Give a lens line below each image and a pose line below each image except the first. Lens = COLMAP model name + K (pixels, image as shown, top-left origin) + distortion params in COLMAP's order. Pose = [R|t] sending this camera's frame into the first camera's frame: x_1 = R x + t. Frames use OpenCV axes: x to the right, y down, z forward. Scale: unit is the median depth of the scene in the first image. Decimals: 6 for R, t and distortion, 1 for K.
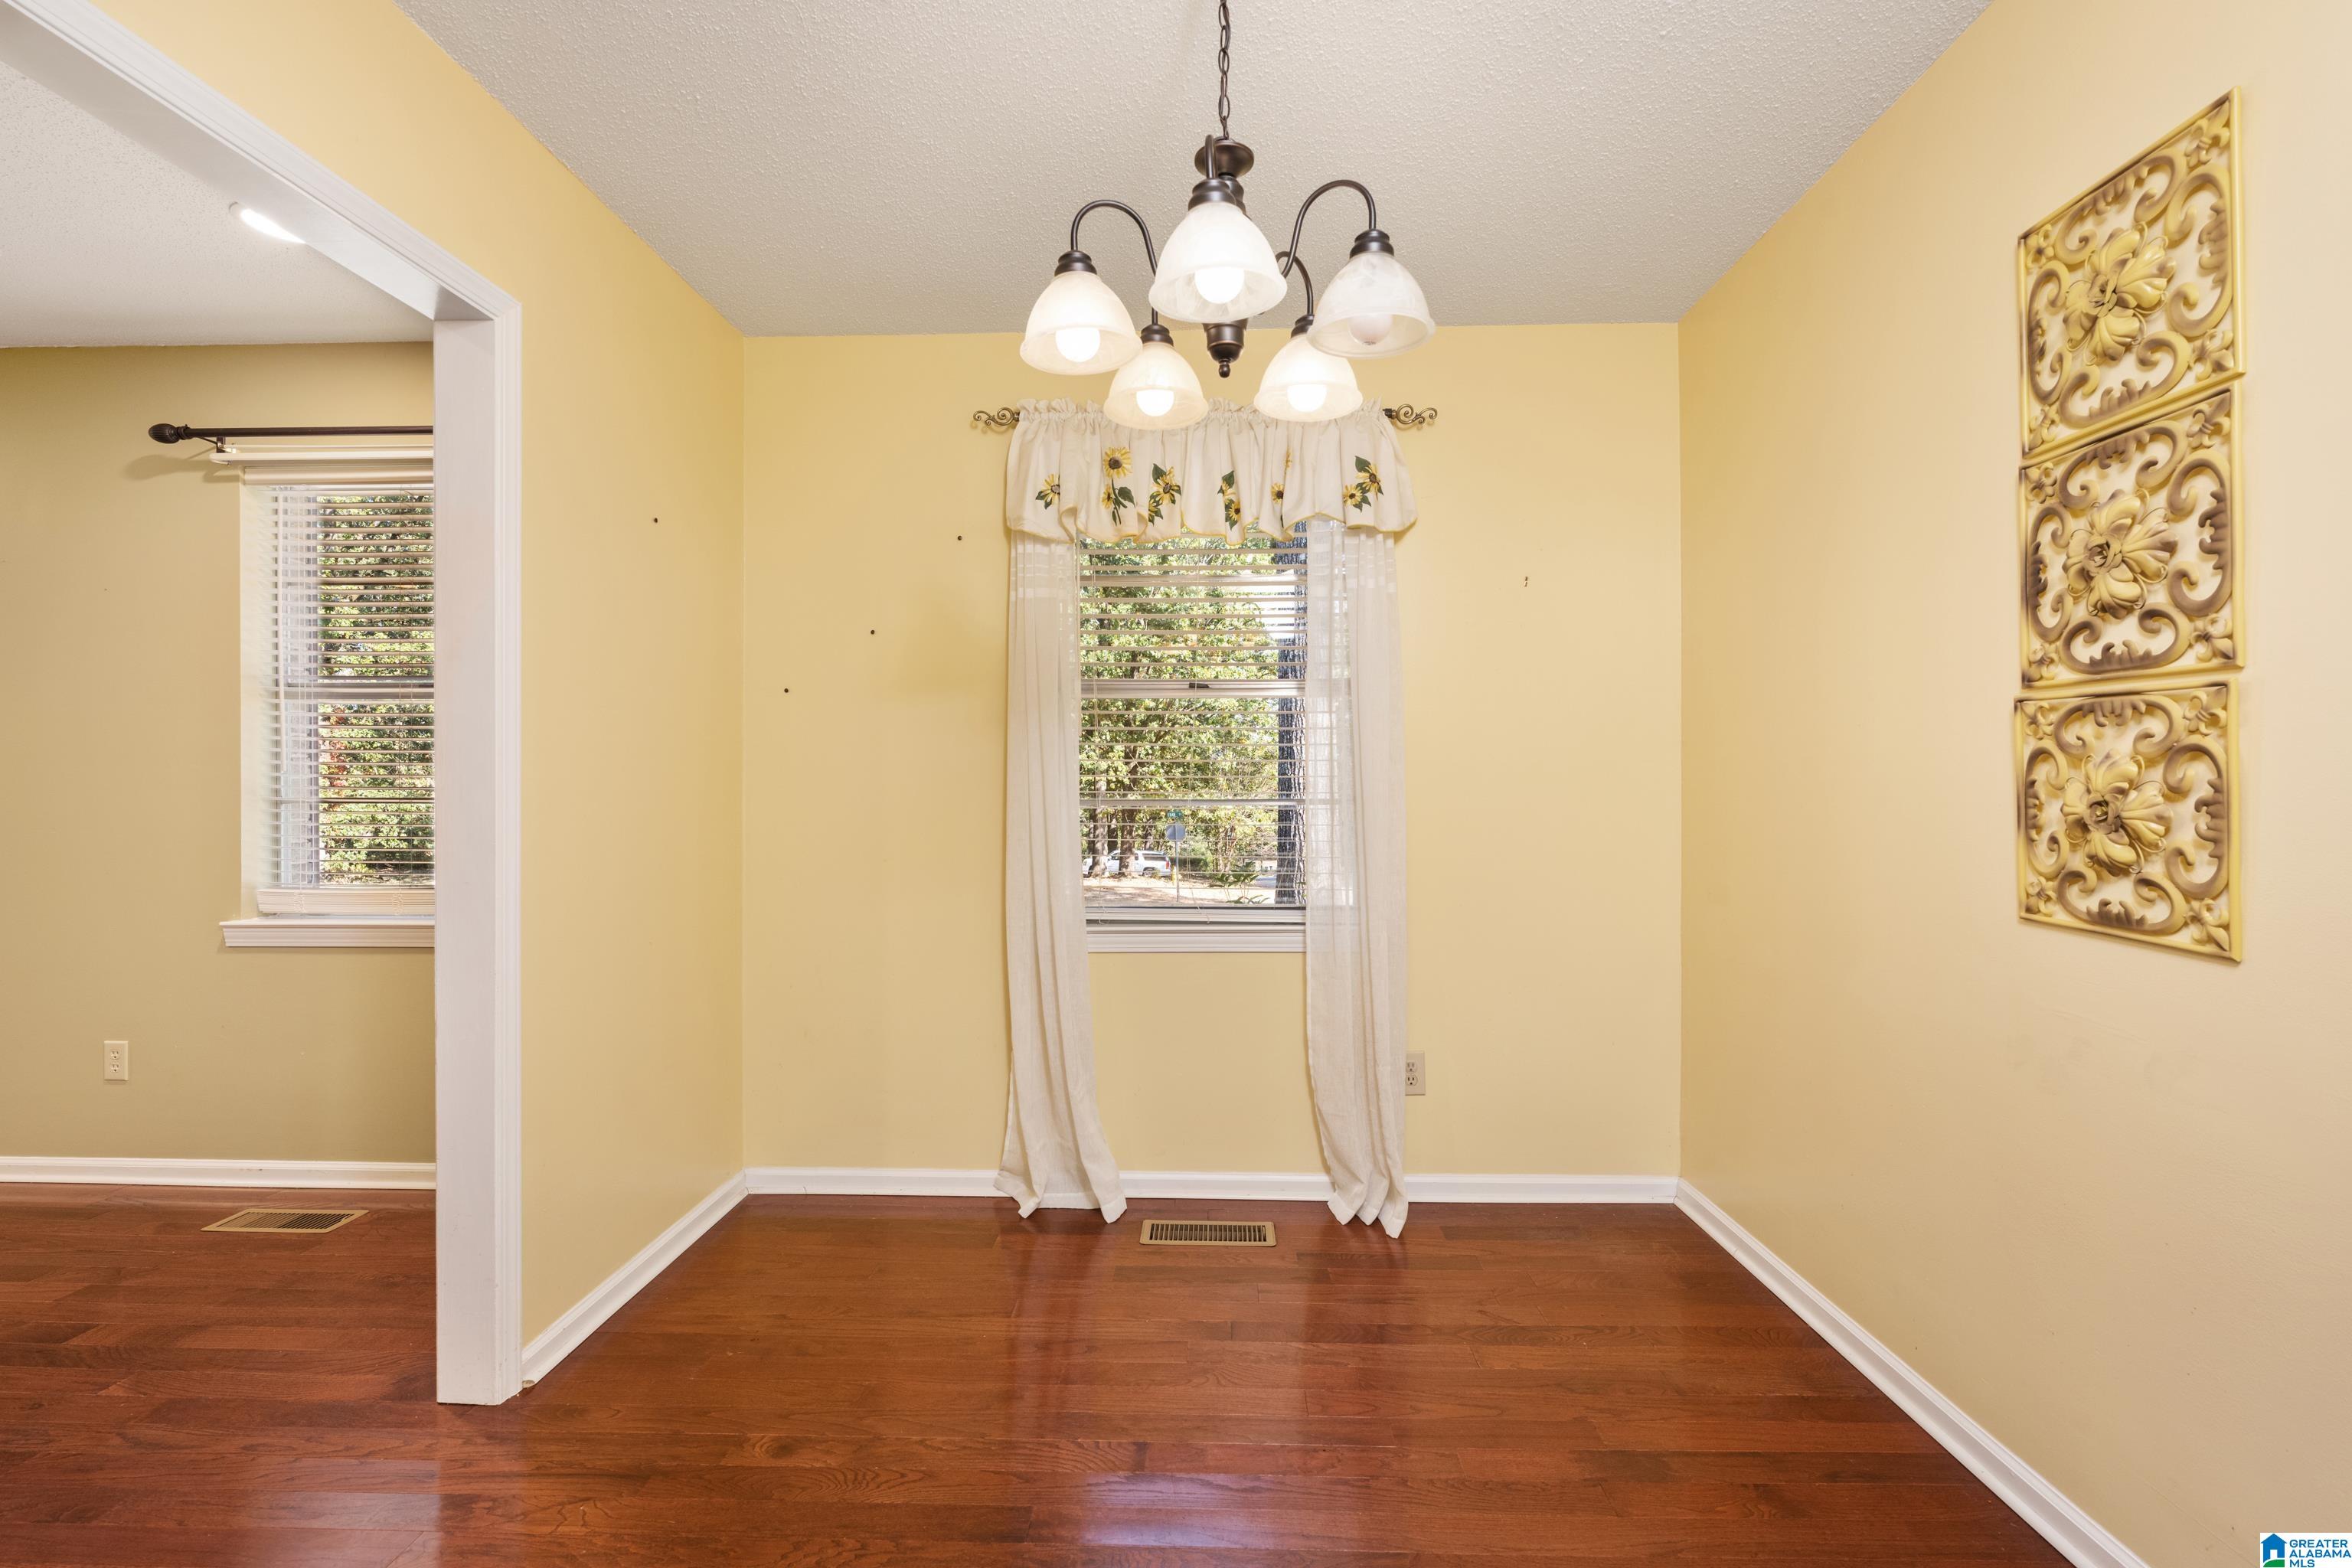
lens RADIAL K [[1022.5, 0, 1184.3], [0, 1022.5, 781.0], [0, 0, 1]] dist [-0.002683, -0.000772]
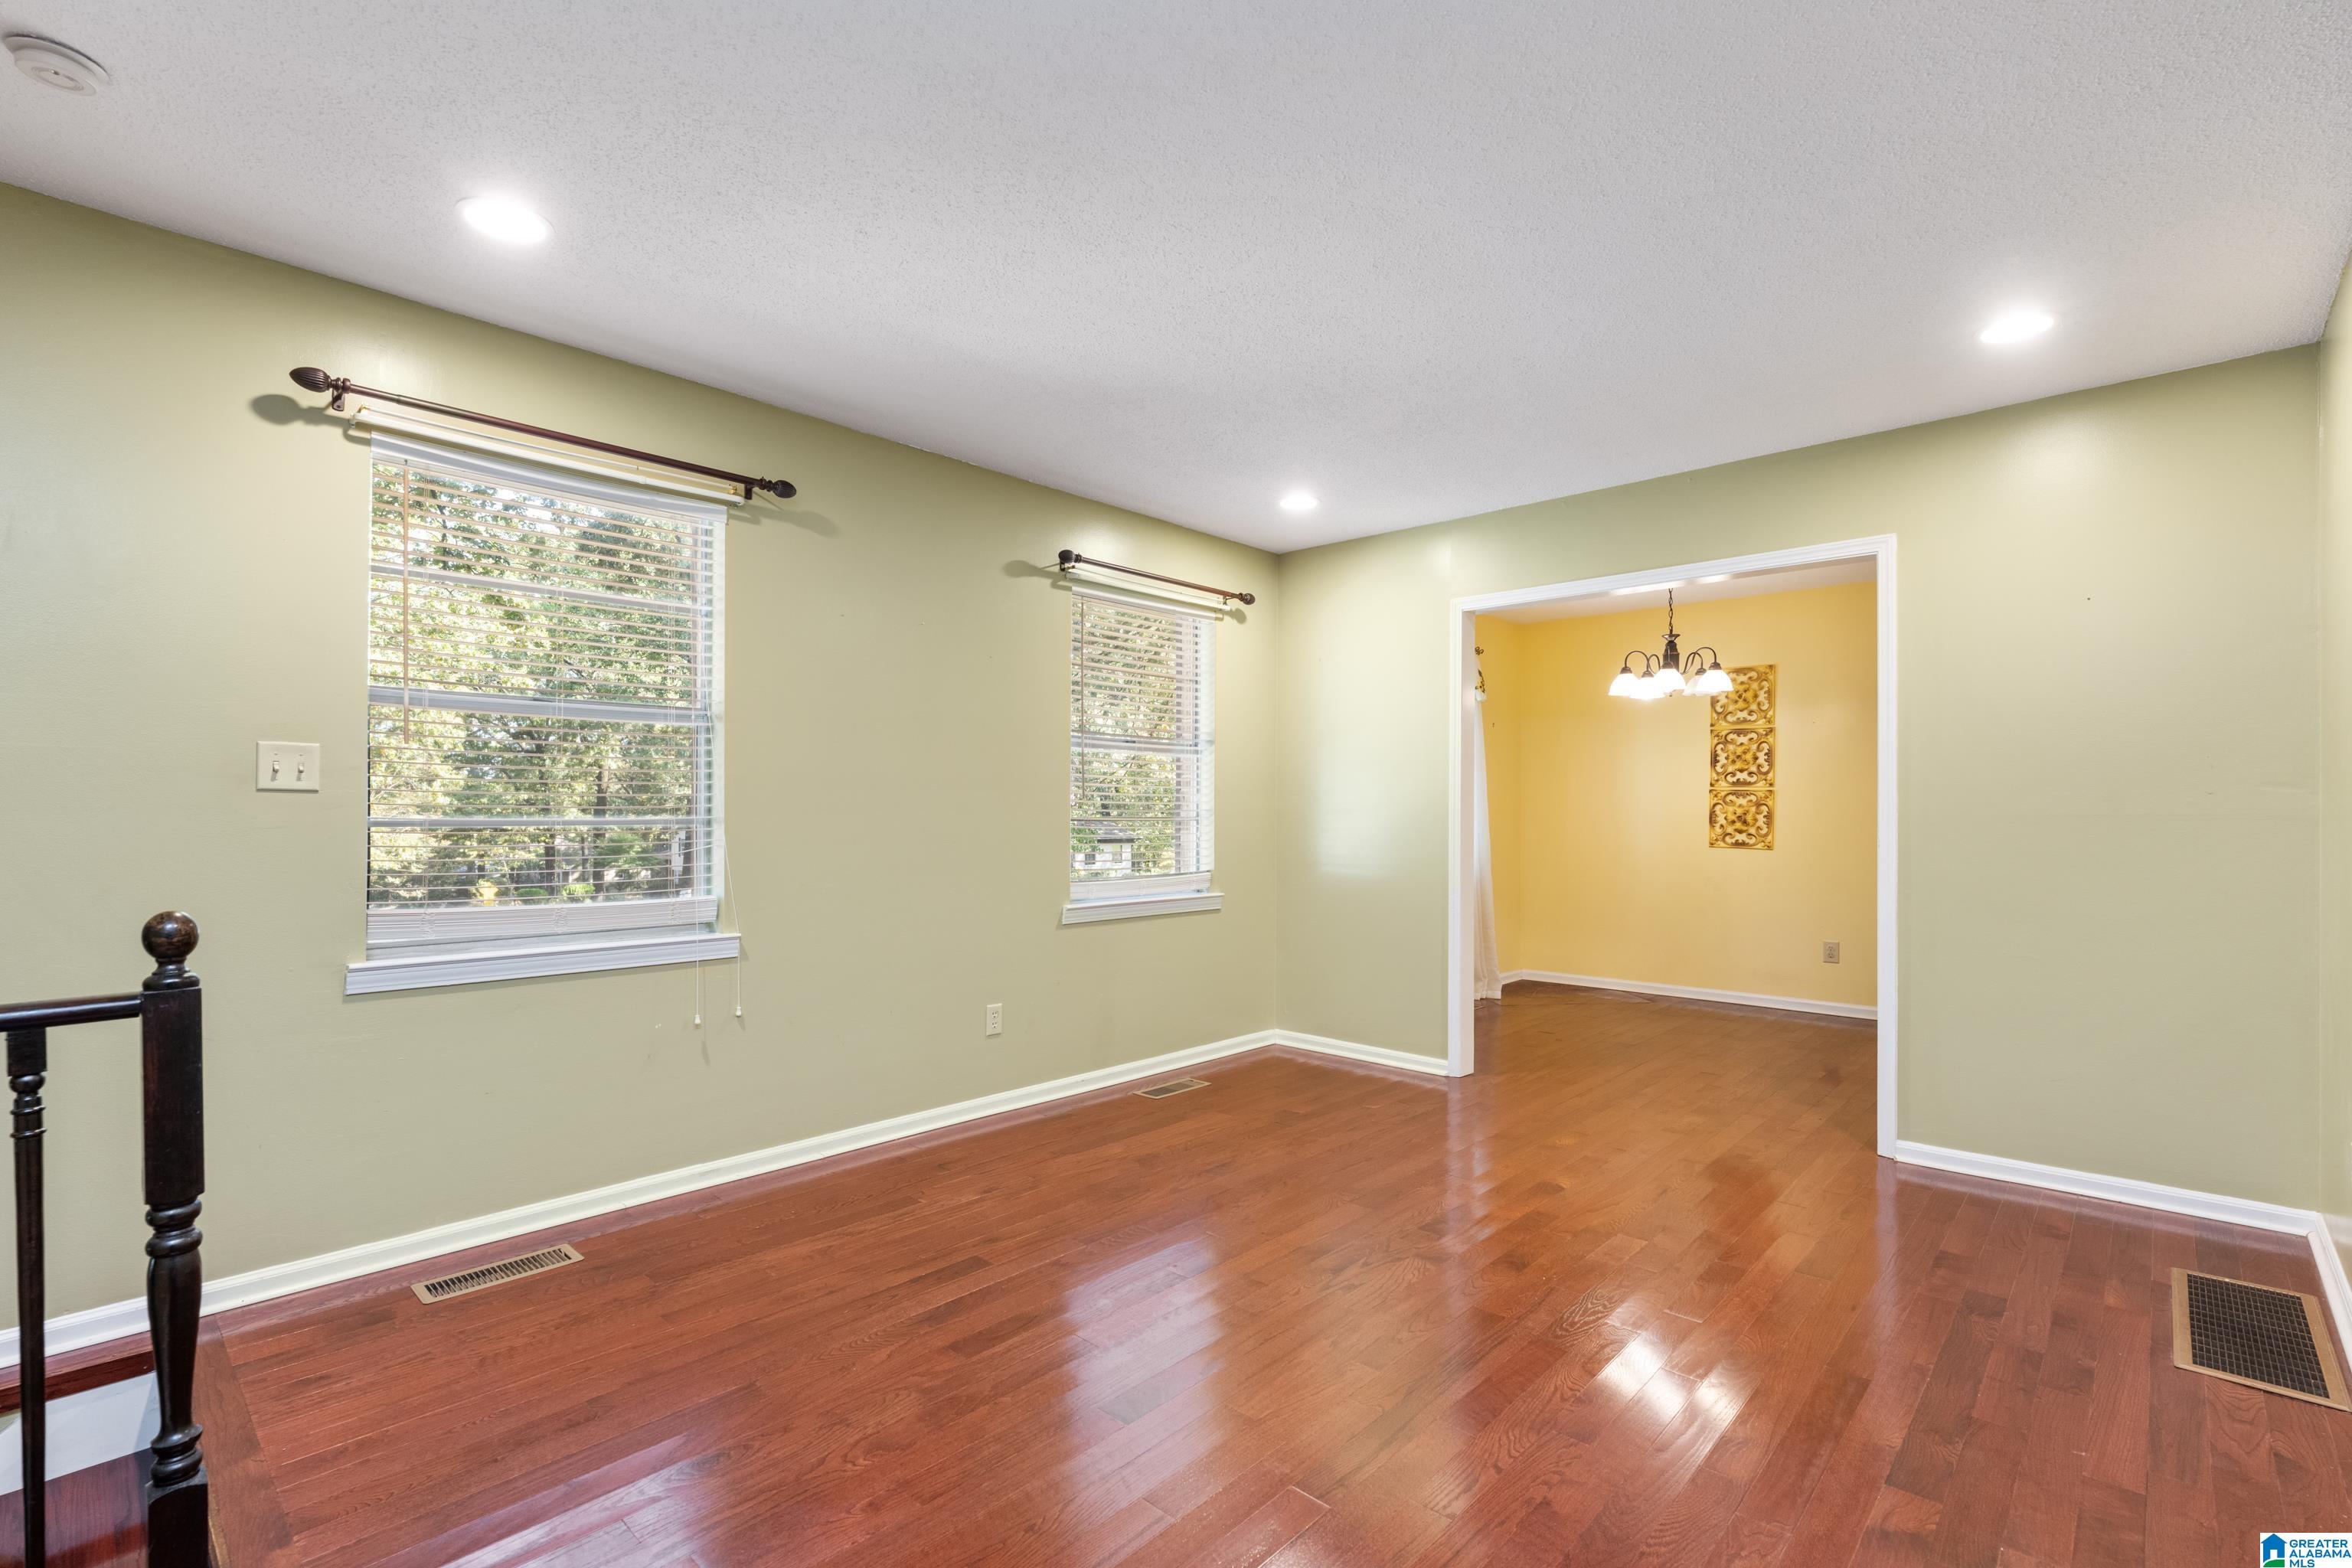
lens RADIAL K [[1069.4, 0, 1184.2], [0, 1069.4, 799.9], [0, 0, 1]] dist [0.002379, -0.000011]
pose [[0.654380, 0.011131, 0.756084, -3.623989], [-0.007313, 0.999938, -0.008392, 0.008373], [-0.756130, -0.000038, 0.654421, -0.142227]]
